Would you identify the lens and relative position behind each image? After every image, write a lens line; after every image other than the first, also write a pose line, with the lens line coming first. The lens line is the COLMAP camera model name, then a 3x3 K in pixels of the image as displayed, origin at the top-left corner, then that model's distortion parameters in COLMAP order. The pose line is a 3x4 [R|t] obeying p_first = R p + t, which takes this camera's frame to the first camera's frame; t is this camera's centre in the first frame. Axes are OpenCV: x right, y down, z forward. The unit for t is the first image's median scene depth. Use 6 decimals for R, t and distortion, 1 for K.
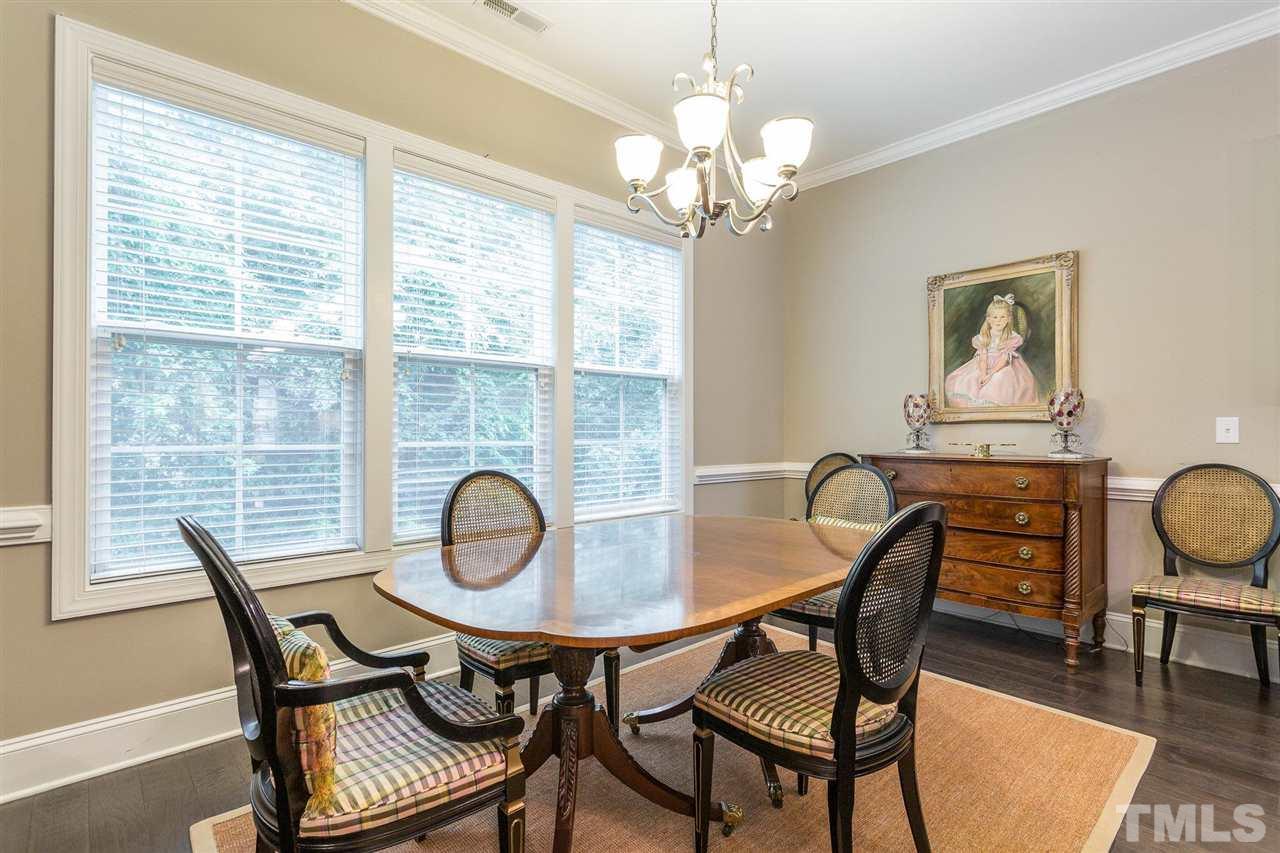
lens RADIAL K [[604.6, 0, 635.7], [0, 604.6, 425.2], [0, 0, 1]] dist [-0.001224, -0.000177]
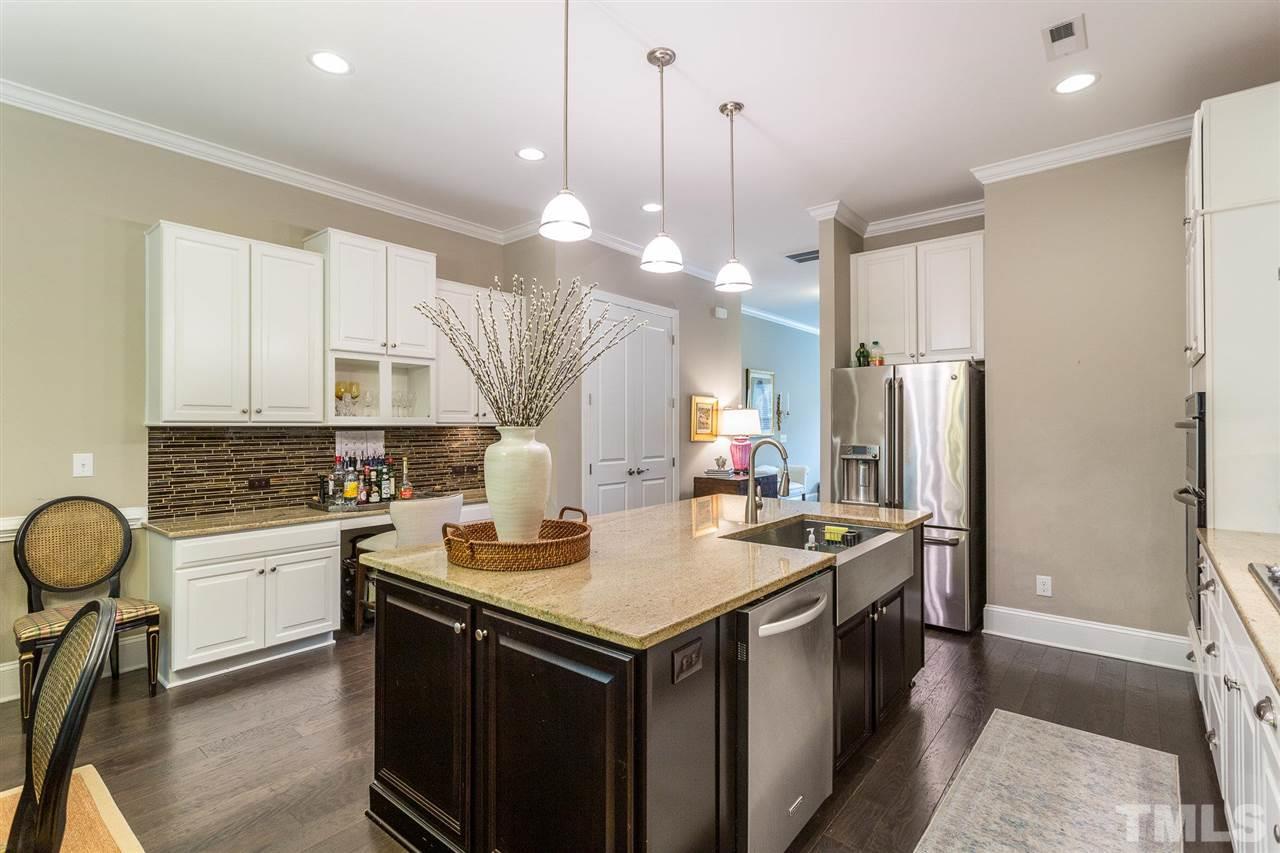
lens RADIAL K [[604.6, 0, 635.7], [0, 604.6, 425.2], [0, 0, 1]] dist [-0.001224, -0.000177]
pose [[-0.132186, 0.008599, 0.991188, -0.227173], [-0.001828, 0.999959, -0.008919, -0.049805], [-0.991223, -0.002991, -0.132165, 0.117570]]
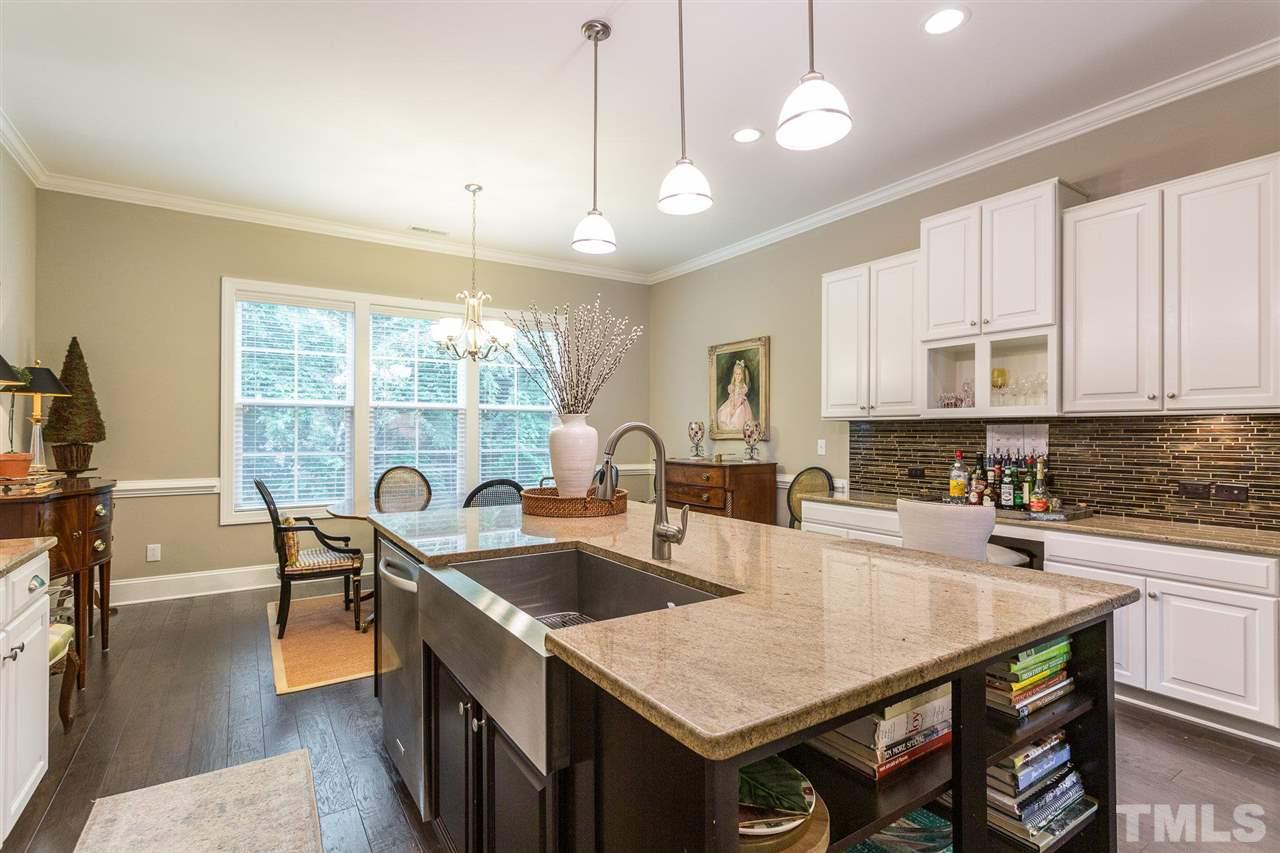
lens RADIAL K [[604.6, 0, 635.7], [0, 604.6, 425.2], [0, 0, 1]] dist [-0.001224, -0.000177]
pose [[0.986564, -0.000736, -0.163373, 0.643388], [0.000752, 1.000000, 0.000038, -0.047424], [0.163373, -0.000161, 0.986564, -0.670551]]
